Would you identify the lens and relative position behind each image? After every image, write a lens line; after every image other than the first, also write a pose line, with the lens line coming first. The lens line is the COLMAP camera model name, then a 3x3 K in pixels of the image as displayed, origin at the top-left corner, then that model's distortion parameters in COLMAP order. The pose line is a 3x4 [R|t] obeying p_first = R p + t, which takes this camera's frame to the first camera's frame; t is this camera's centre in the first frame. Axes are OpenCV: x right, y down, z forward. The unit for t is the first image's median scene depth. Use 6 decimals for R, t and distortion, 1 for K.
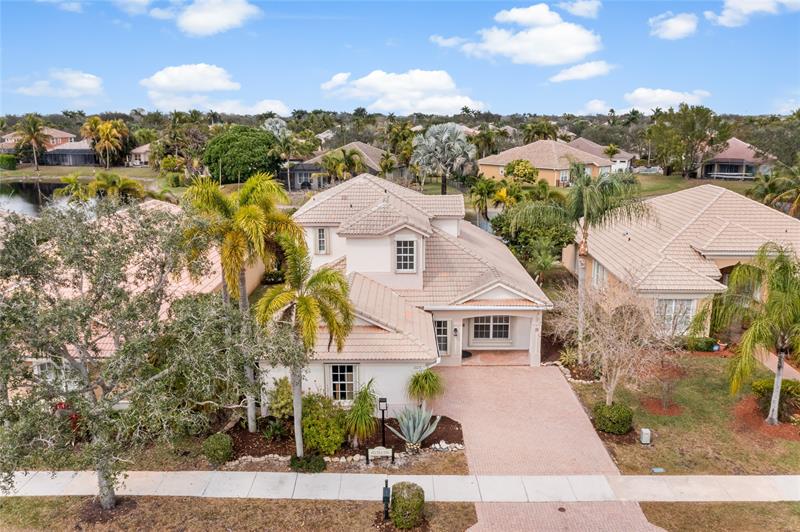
lens RADIAL K [[642.8, 0, 400.0], [0, 642.8, 266.0], [0, 0, 1]] dist [-0.016802, 0.002198]
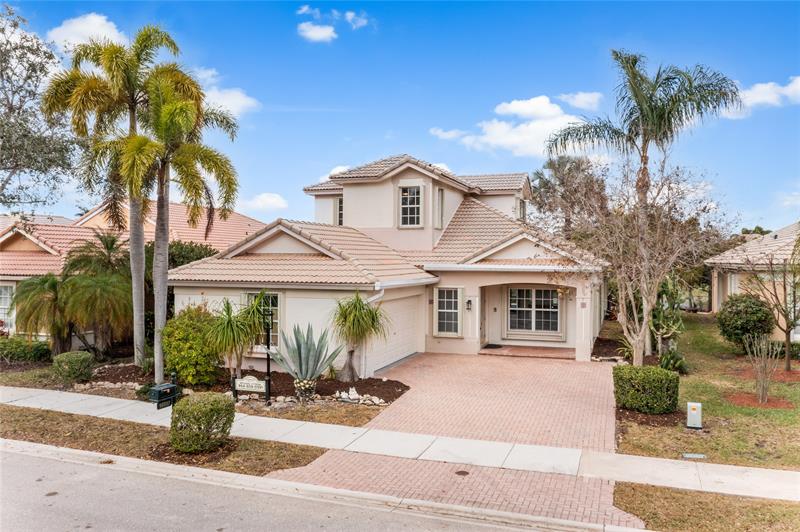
lens RADIAL K [[633.5, 0, 400.0], [0, 633.5, 266.0], [0, 0, 1]] dist [-0.012513, 0.000604]
pose [[0.943400, 0.010090, -0.331503, 0.304101], [-0.081400, 0.976009, -0.201942, 0.255836], [0.321513, 0.217497, 0.921588, 0.352300]]
